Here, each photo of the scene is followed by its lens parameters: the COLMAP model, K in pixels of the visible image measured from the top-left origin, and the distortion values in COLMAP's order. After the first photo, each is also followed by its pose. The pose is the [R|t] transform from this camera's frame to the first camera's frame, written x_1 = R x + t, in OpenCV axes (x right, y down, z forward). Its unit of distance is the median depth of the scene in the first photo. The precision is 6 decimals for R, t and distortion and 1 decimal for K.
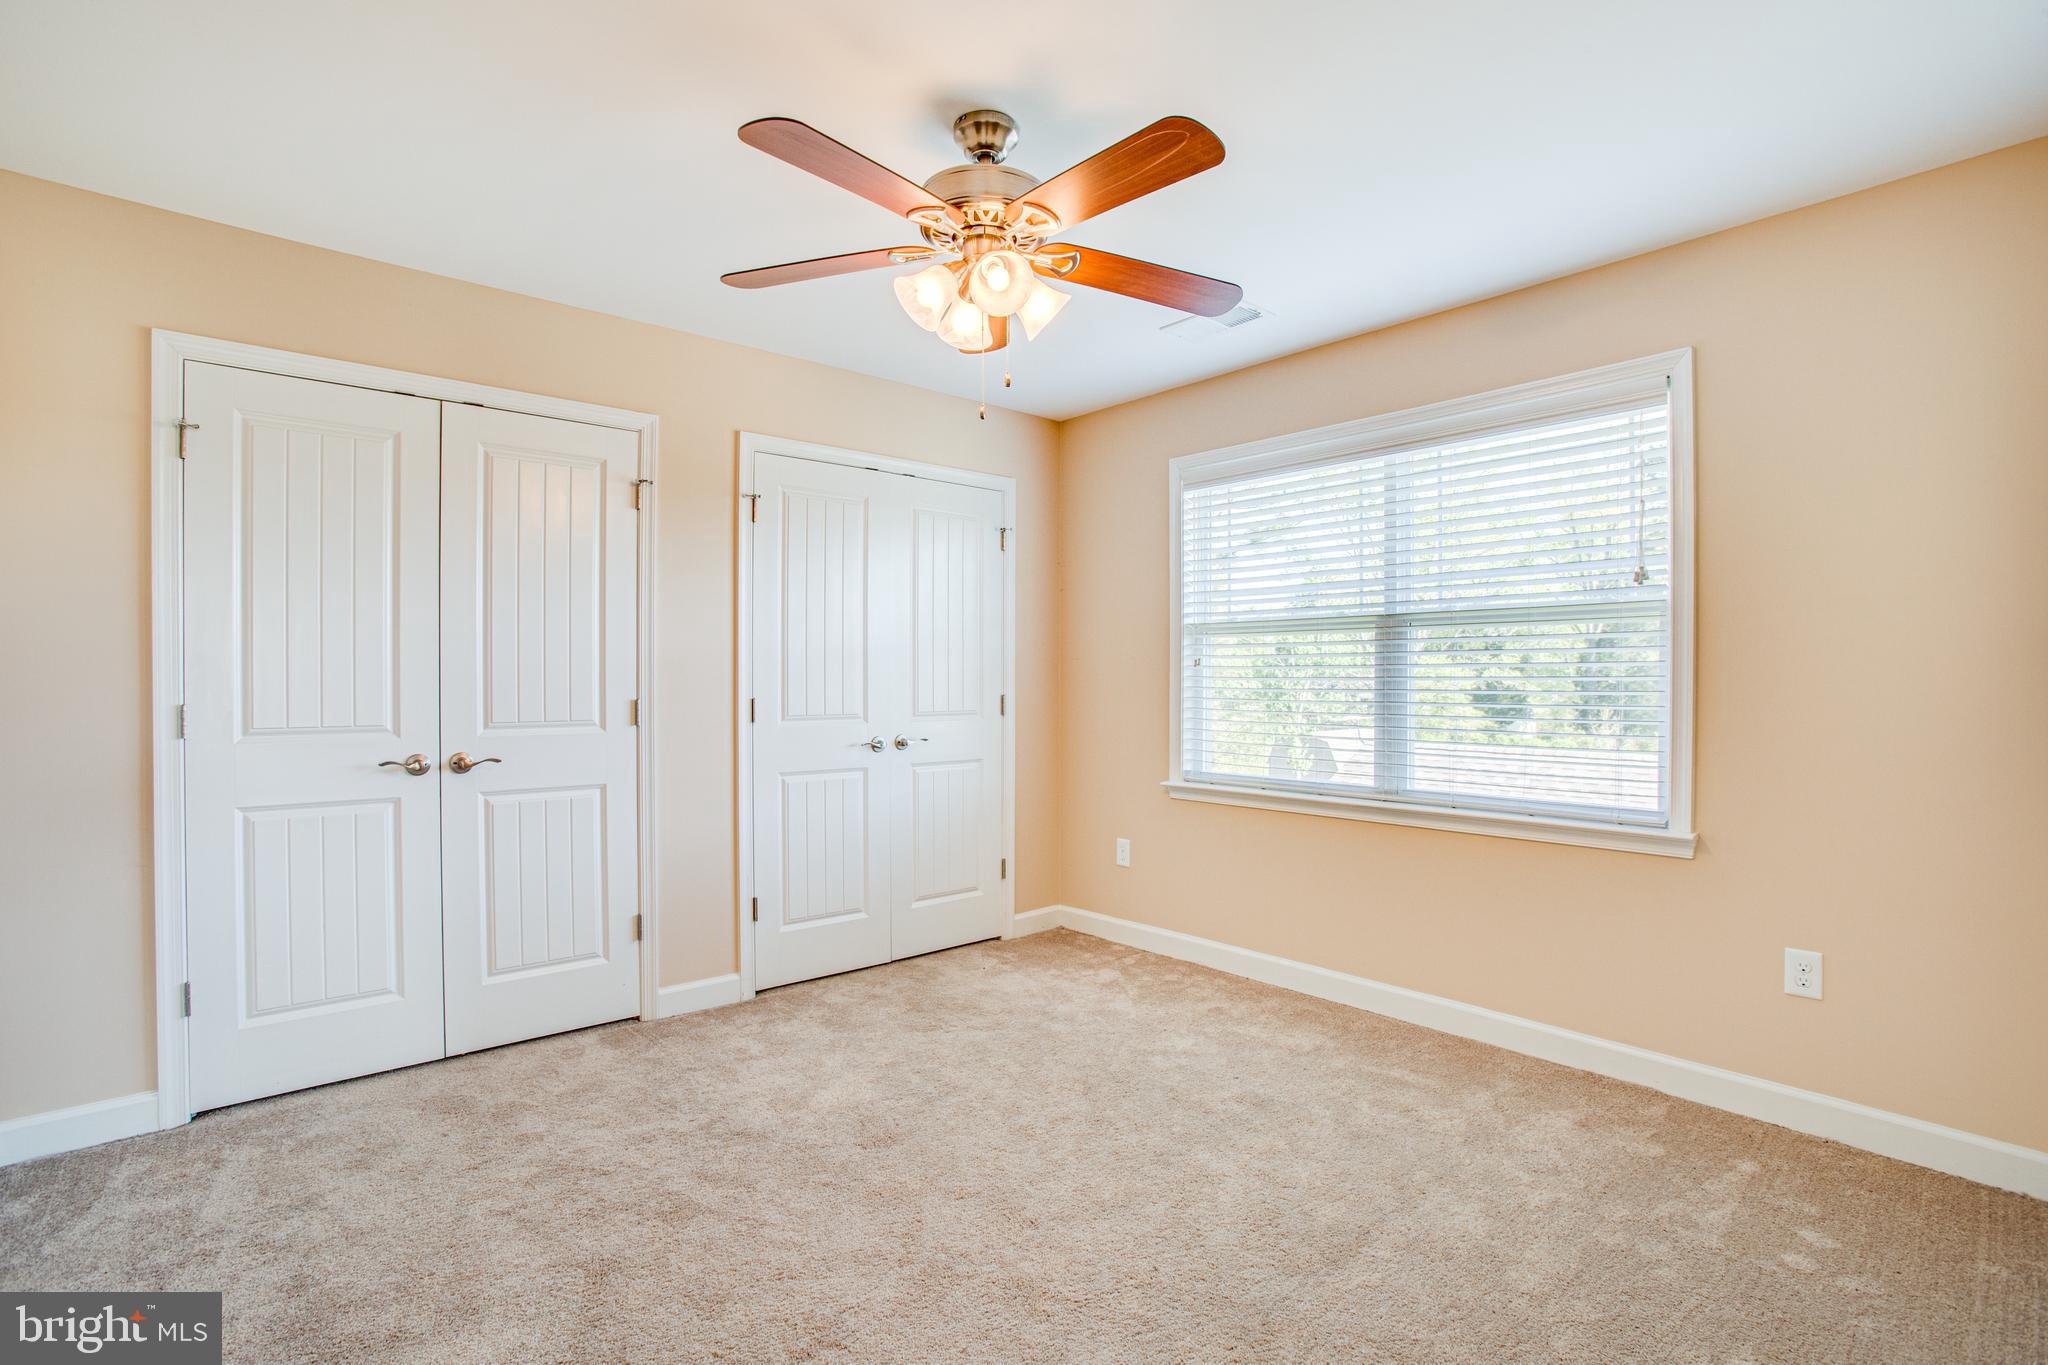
lens RADIAL K [[954.0, 0, 1018.3], [0, 954.0, 687.7], [0, 0, 1]] dist [-0.045454, 0.018135]
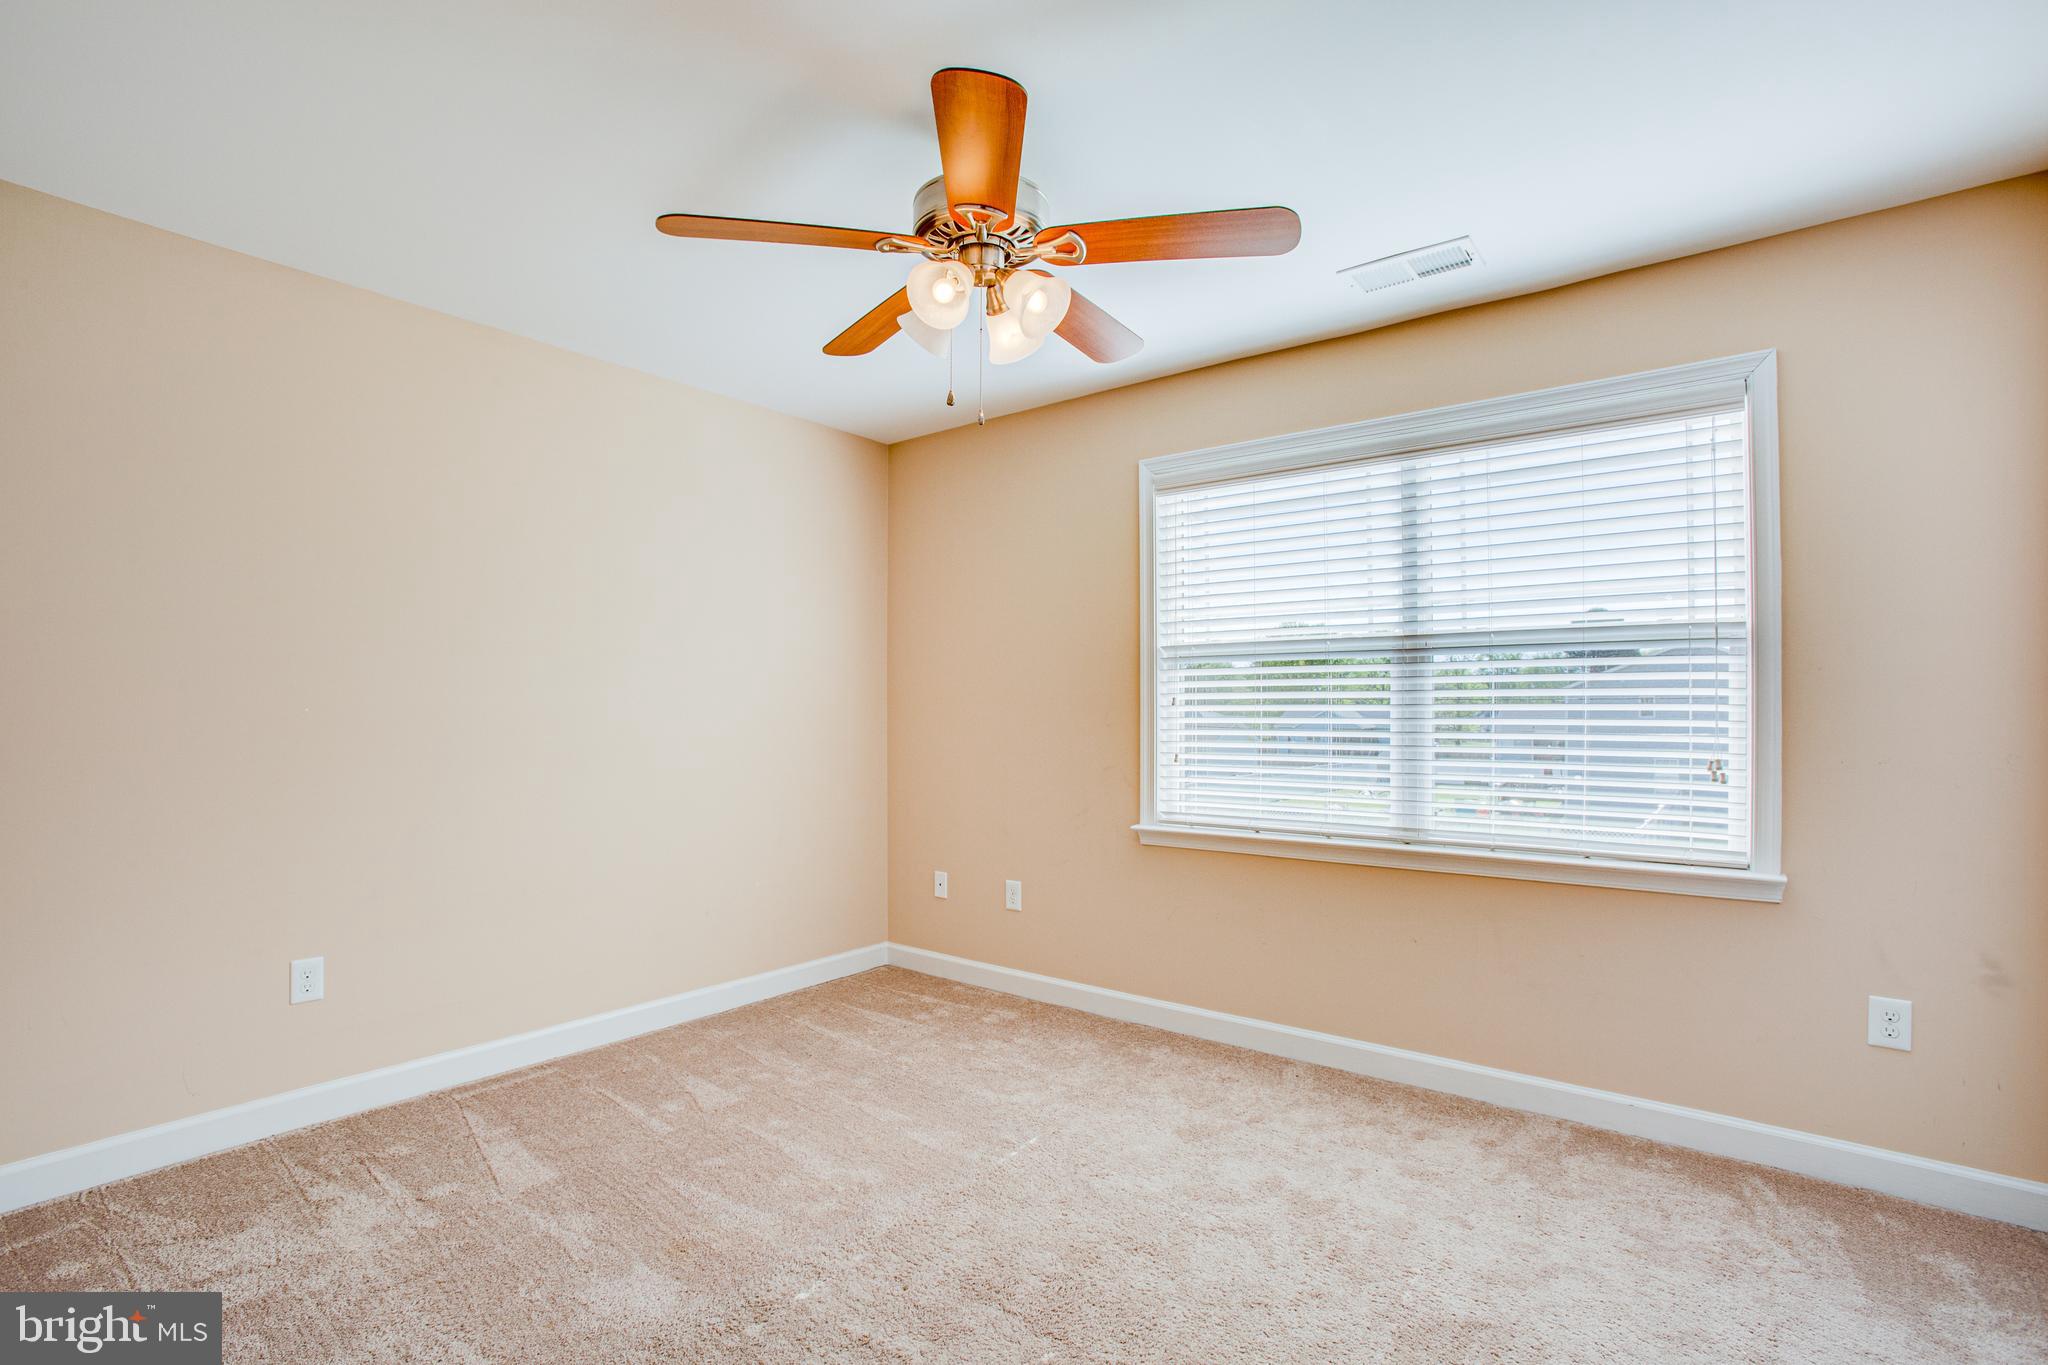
lens RADIAL K [[954.0, 0, 1018.3], [0, 954.0, 687.7], [0, 0, 1]] dist [-0.045454, 0.018135]
pose [[0.980383, 0.005133, 0.197033, -0.148723], [0.001328, 0.999466, -0.032642, 0.000985], [-0.197095, 0.032263, 0.979853, 0.191731]]
